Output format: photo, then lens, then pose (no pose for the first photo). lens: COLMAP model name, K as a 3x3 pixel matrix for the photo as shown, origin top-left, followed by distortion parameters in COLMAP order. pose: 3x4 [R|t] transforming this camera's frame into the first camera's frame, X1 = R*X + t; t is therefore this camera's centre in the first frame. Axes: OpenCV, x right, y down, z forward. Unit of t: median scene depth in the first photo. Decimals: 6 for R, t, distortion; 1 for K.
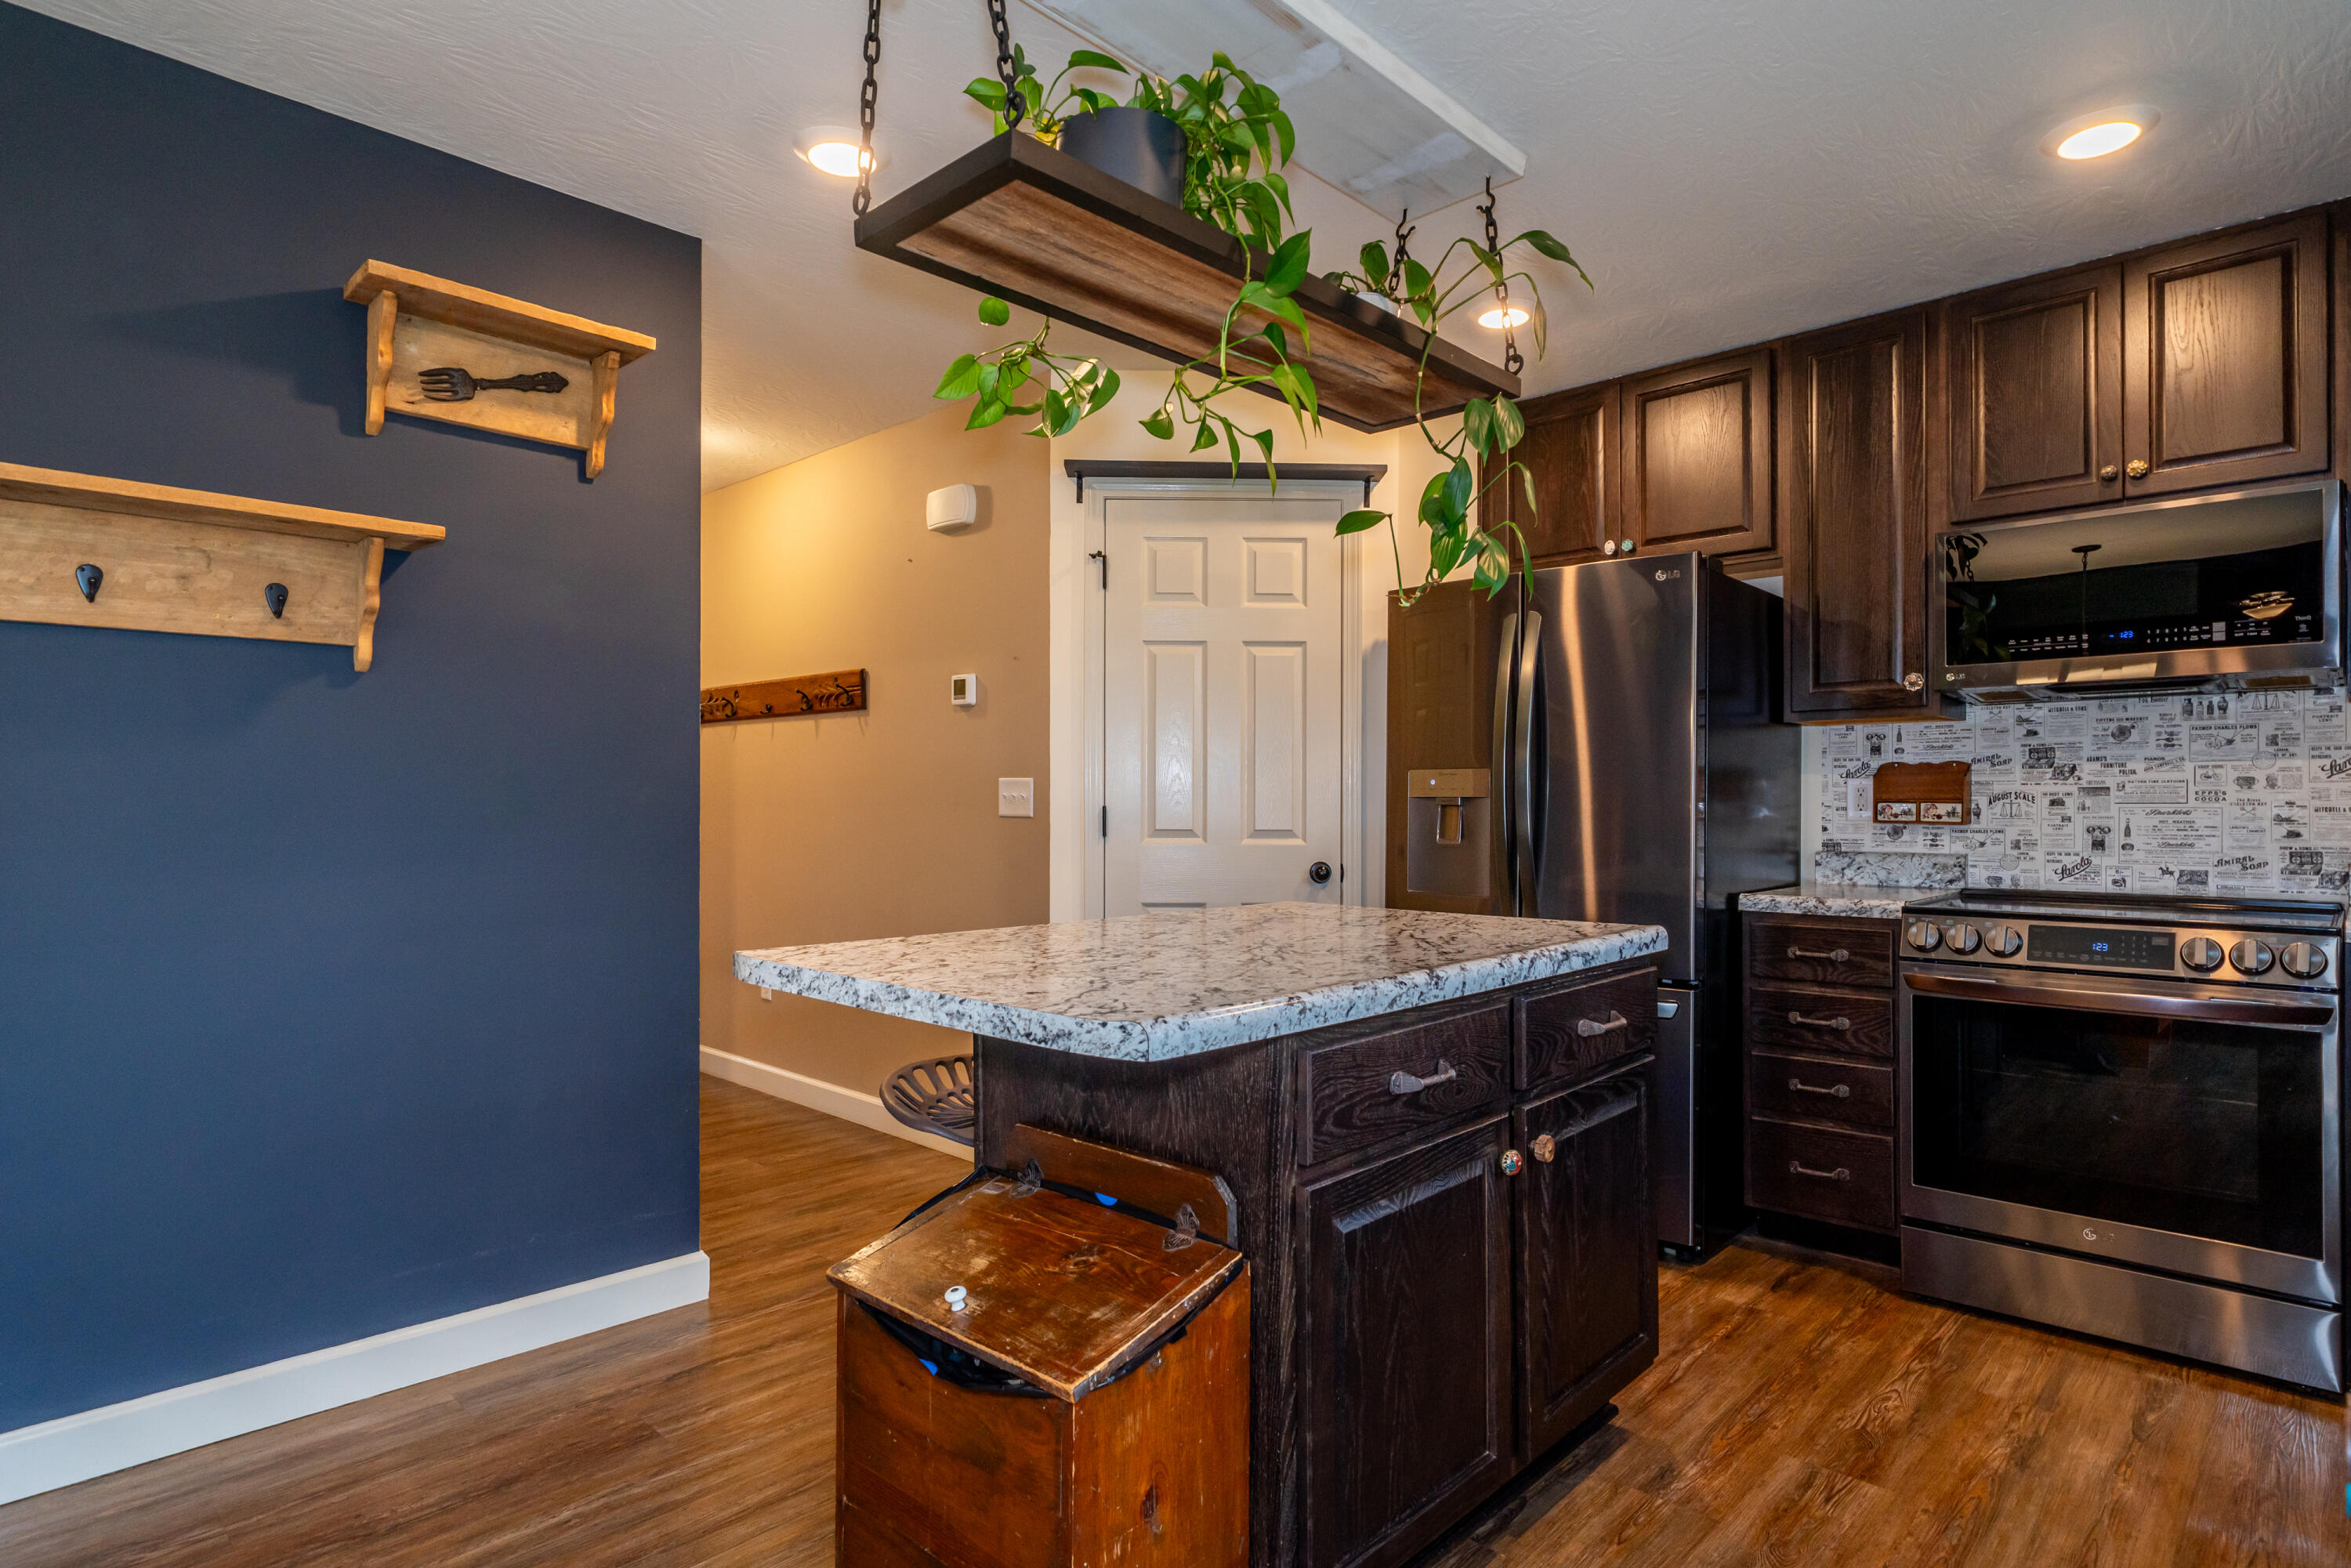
lens RADIAL K [[1238.7, 0, 1188.4], [0, 1238.7, 798.3], [0, 0, 1]] dist [-0.002977, -0.000034]
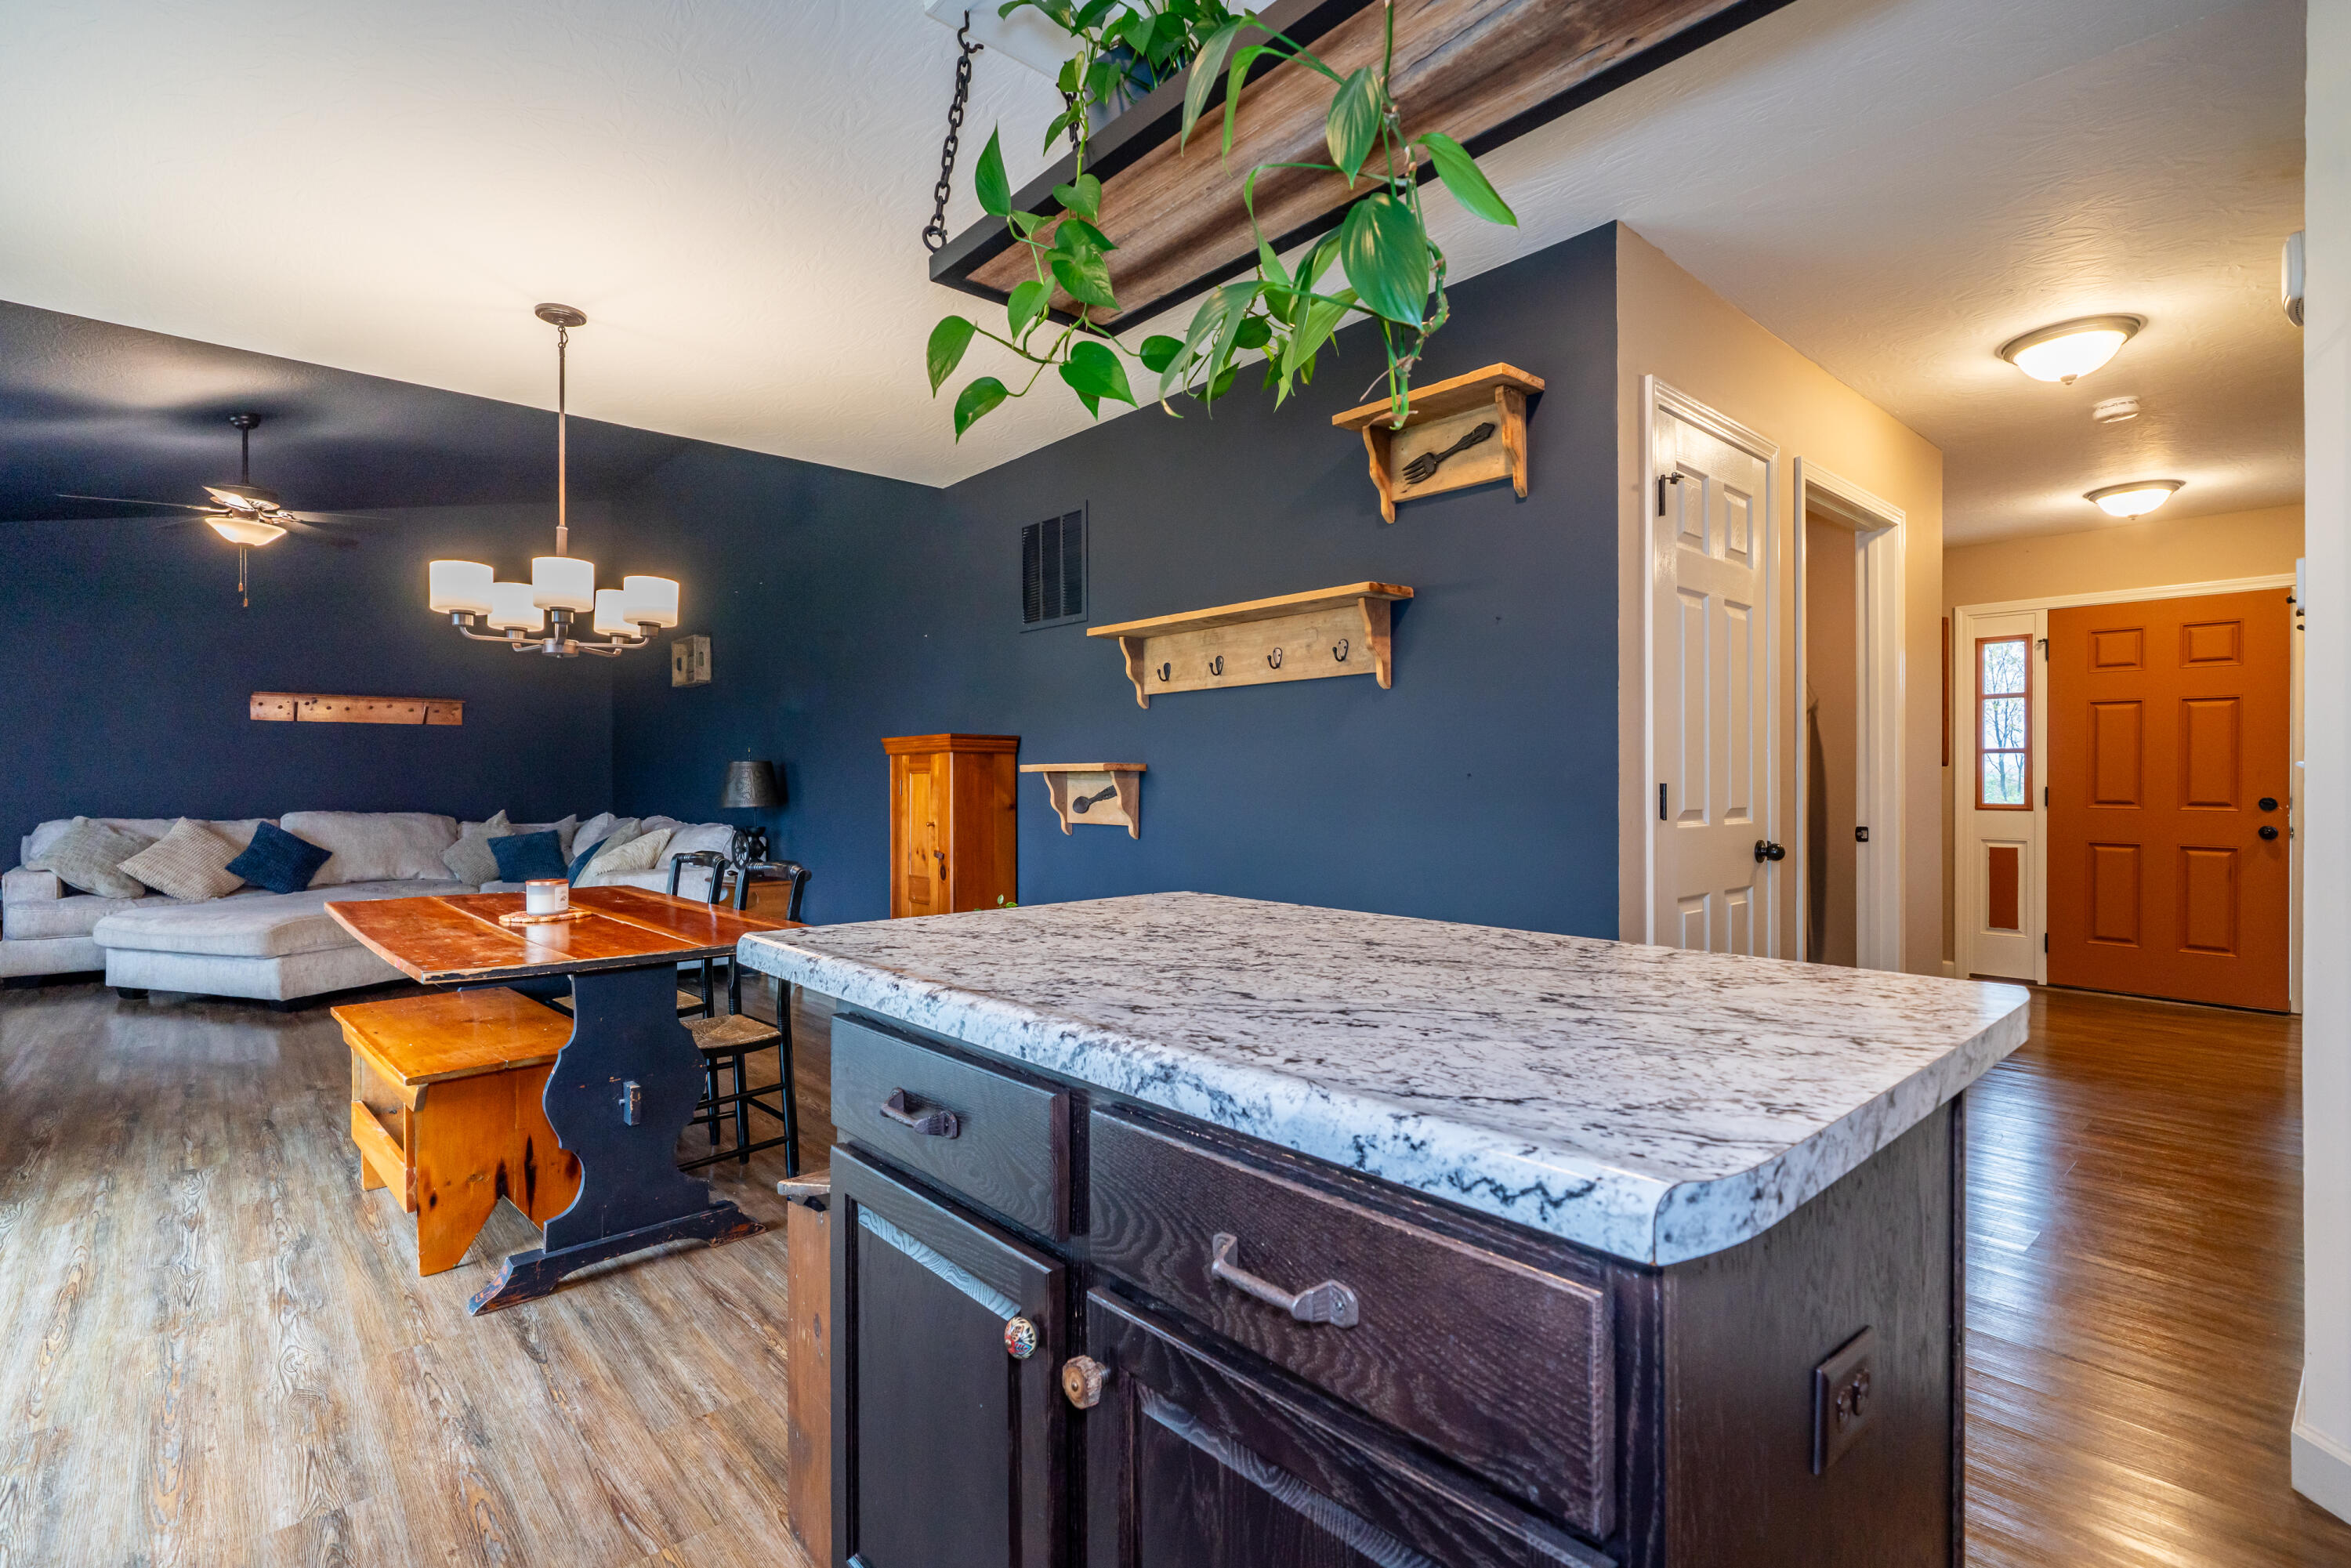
lens RADIAL K [[1096.4, 0, 1182.9], [0, 1096.4, 782.9], [0, 0, 1]] dist [-0.000478, -0.000036]
pose [[-0.078152, 0.002063, -0.996939, 0.484146], [0.002713, 0.999995, 0.001856, 0.003132], [0.996938, -0.002559, -0.078157, 0.663283]]
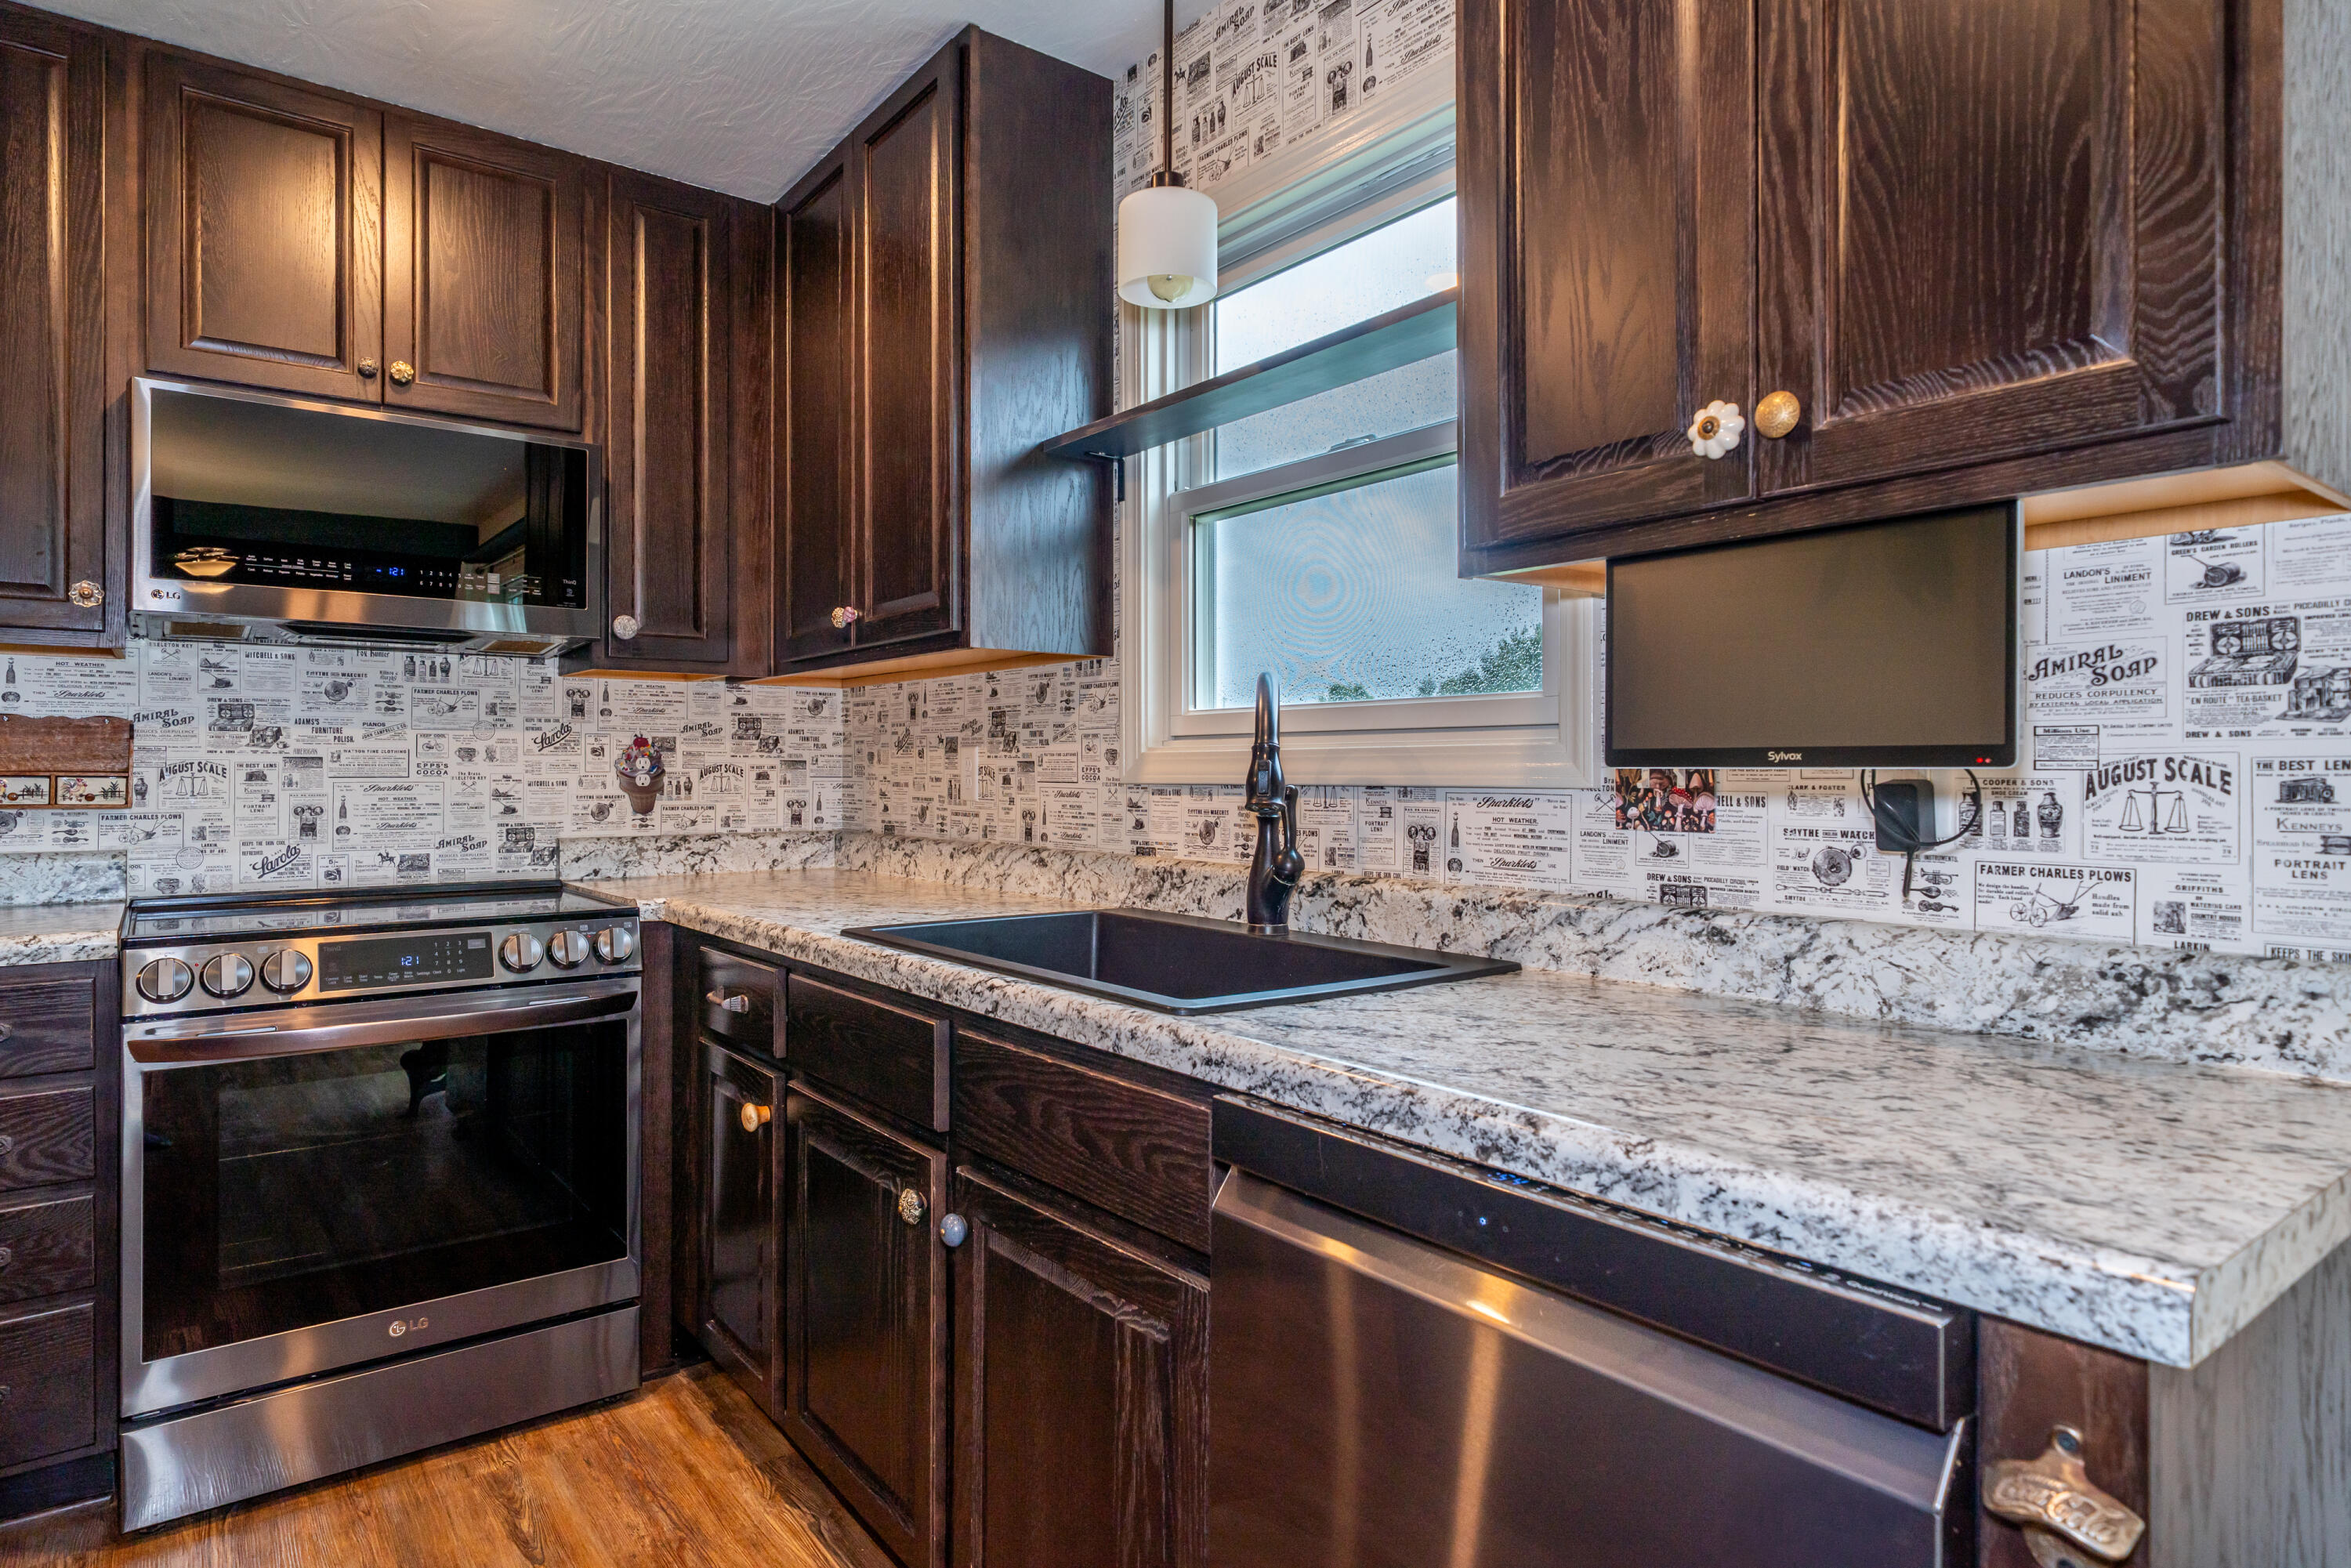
lens RADIAL K [[1312.6, 0, 1163.4], [0, 1312.6, 770.8], [0, 0, 1]] dist [0.001526, 0.000456]
pose [[0.155639, 0.001284, 0.987813, -0.015202], [-0.006250, 0.999980, -0.000315, -0.003478], [-0.987794, -0.006125, 0.155644, 0.332163]]
